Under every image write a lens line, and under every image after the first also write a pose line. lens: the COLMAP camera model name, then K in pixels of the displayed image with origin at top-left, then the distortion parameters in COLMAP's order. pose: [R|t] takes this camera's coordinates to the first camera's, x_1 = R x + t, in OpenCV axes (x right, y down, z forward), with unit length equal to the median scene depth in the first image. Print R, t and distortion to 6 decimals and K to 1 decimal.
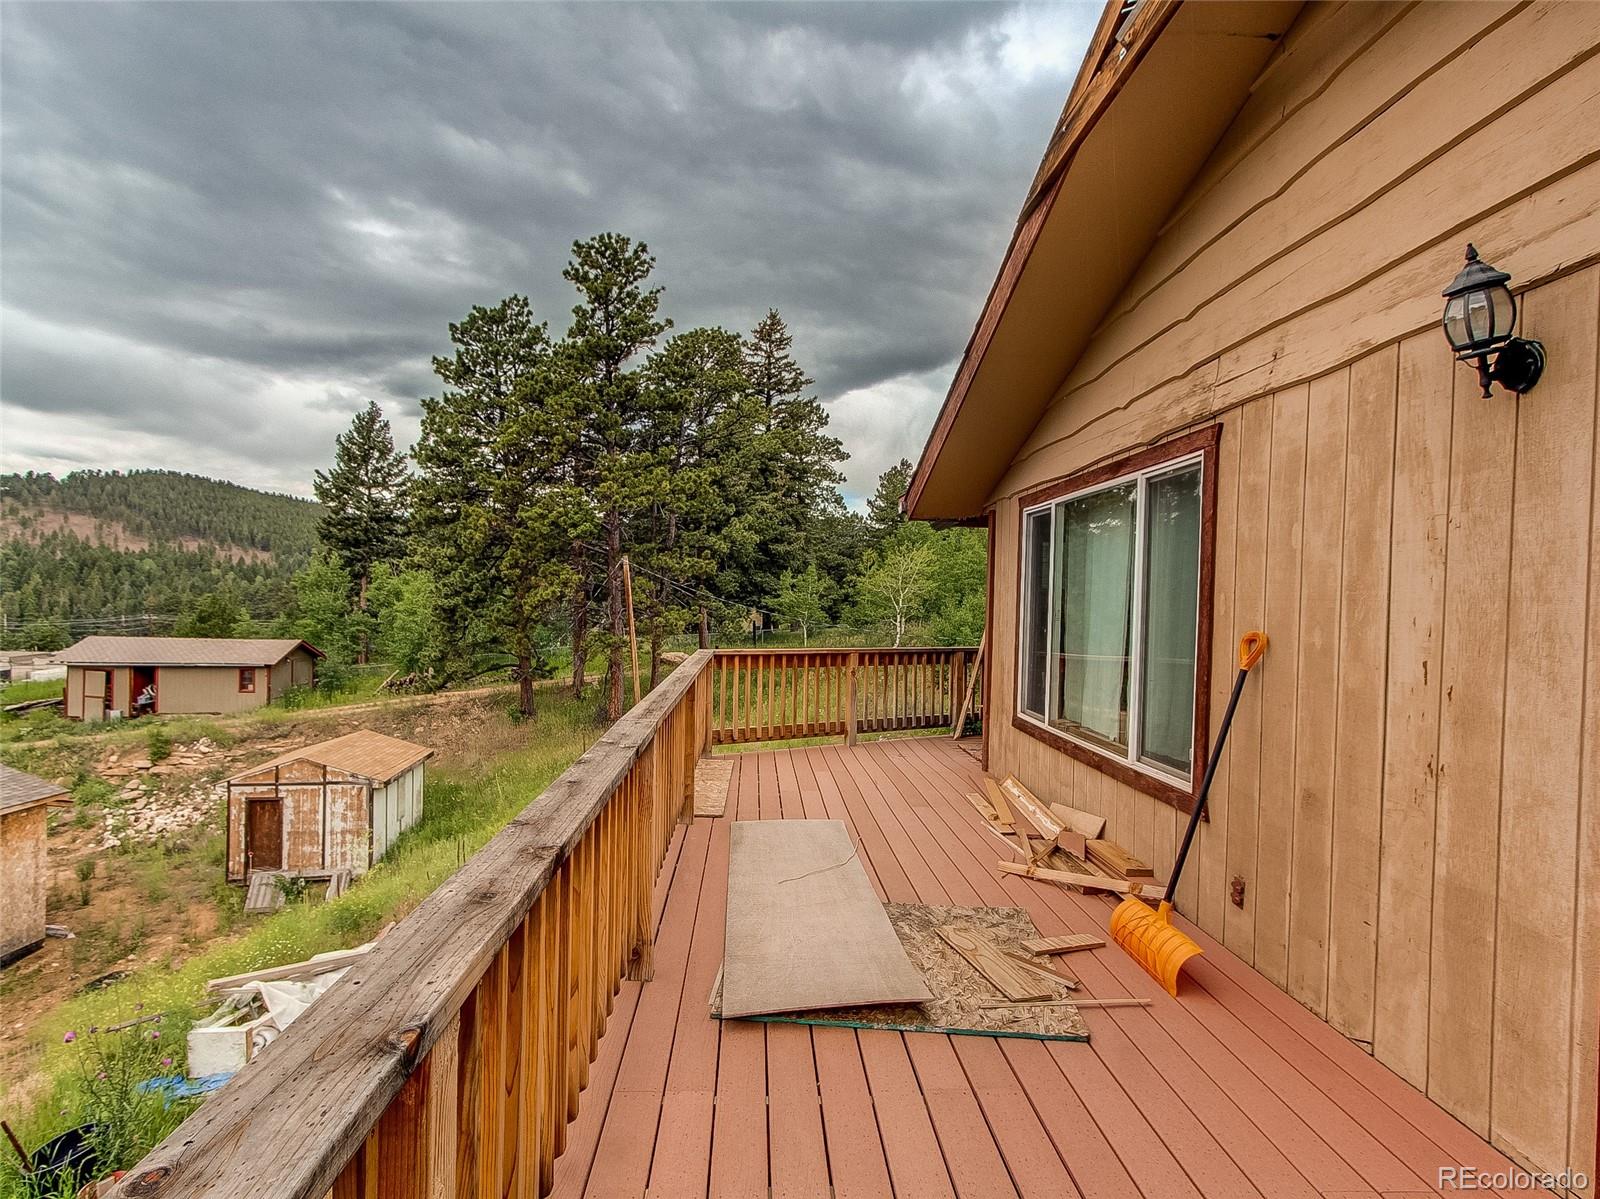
lens RADIAL K [[839.0, 0, 793.0], [0, 839.0, 611.4], [0, 0, 1]] dist [-0.001154, 0.004718]
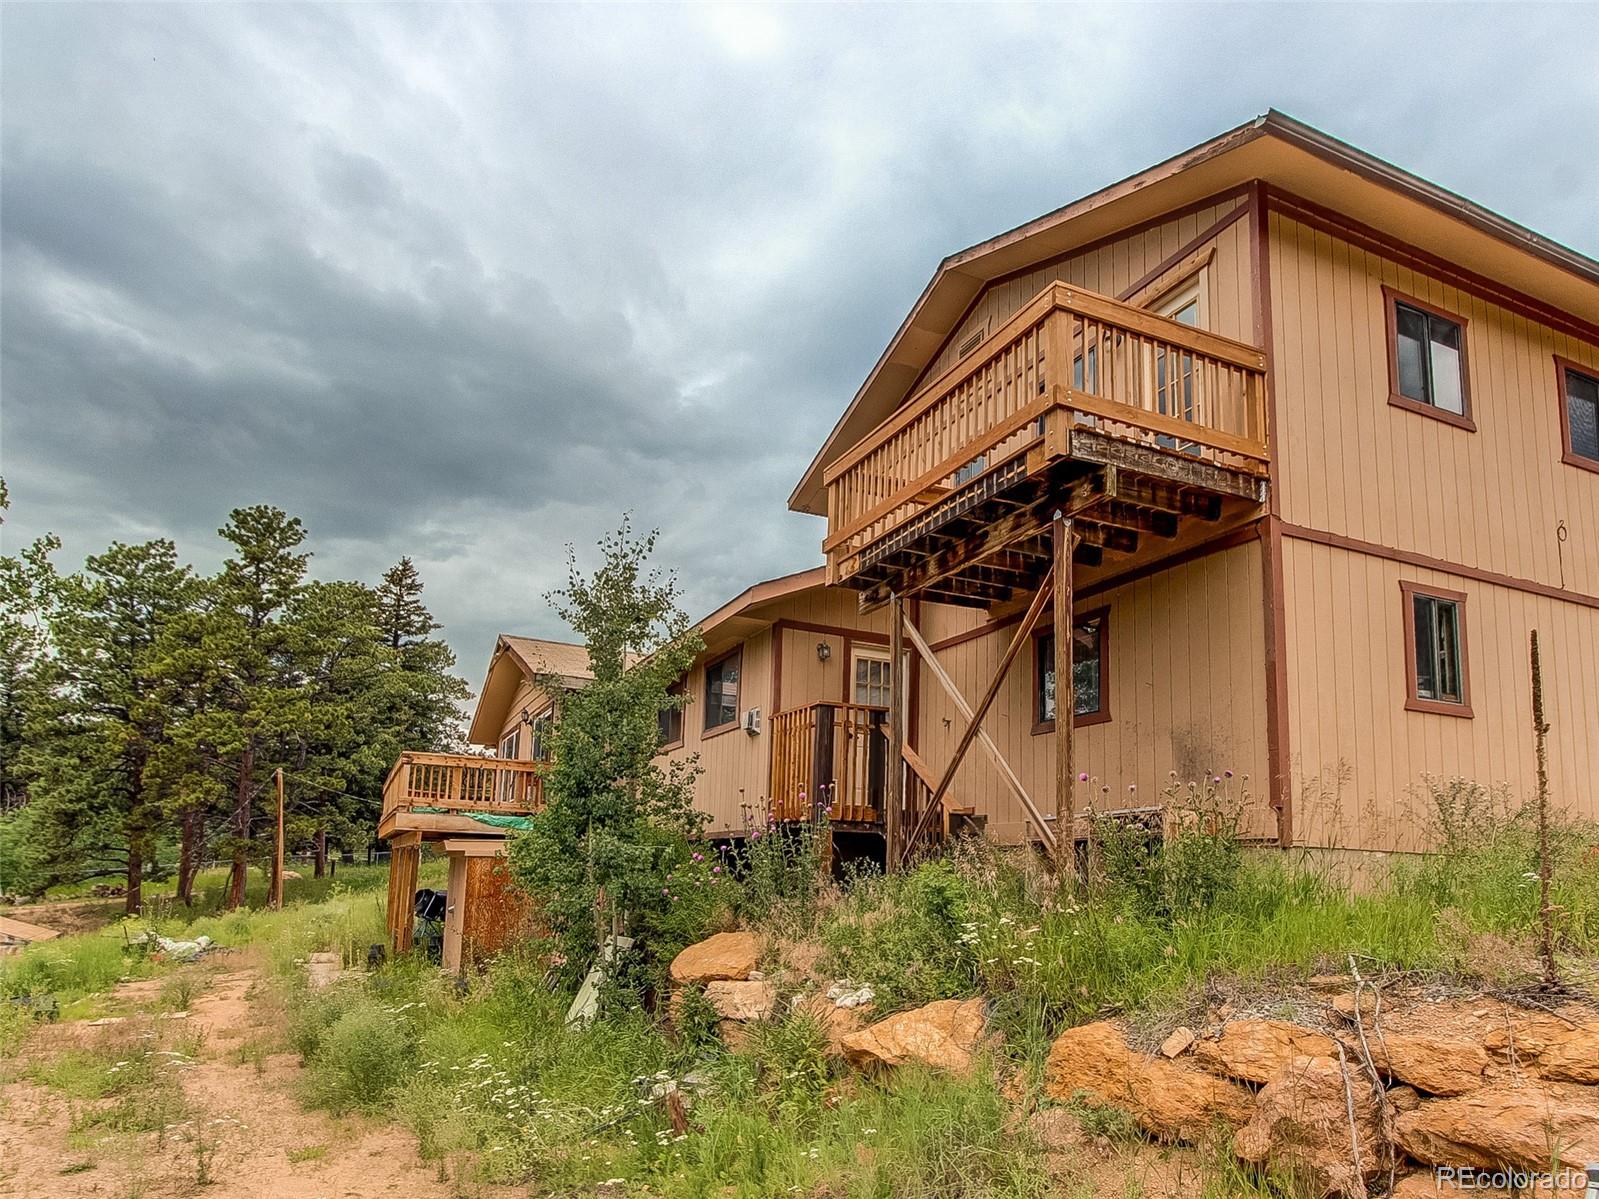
lens RADIAL K [[956.8, 0, 805.7], [0, 956.8, 745.9], [0, 0, 1]] dist [0.003578, -0.000601]
pose [[0.922324, 0.058817, 0.381915, -0.009018], [-0.008054, 0.991059, -0.133180, 0.062200], [-0.386334, 0.119759, 0.914551, -0.471824]]
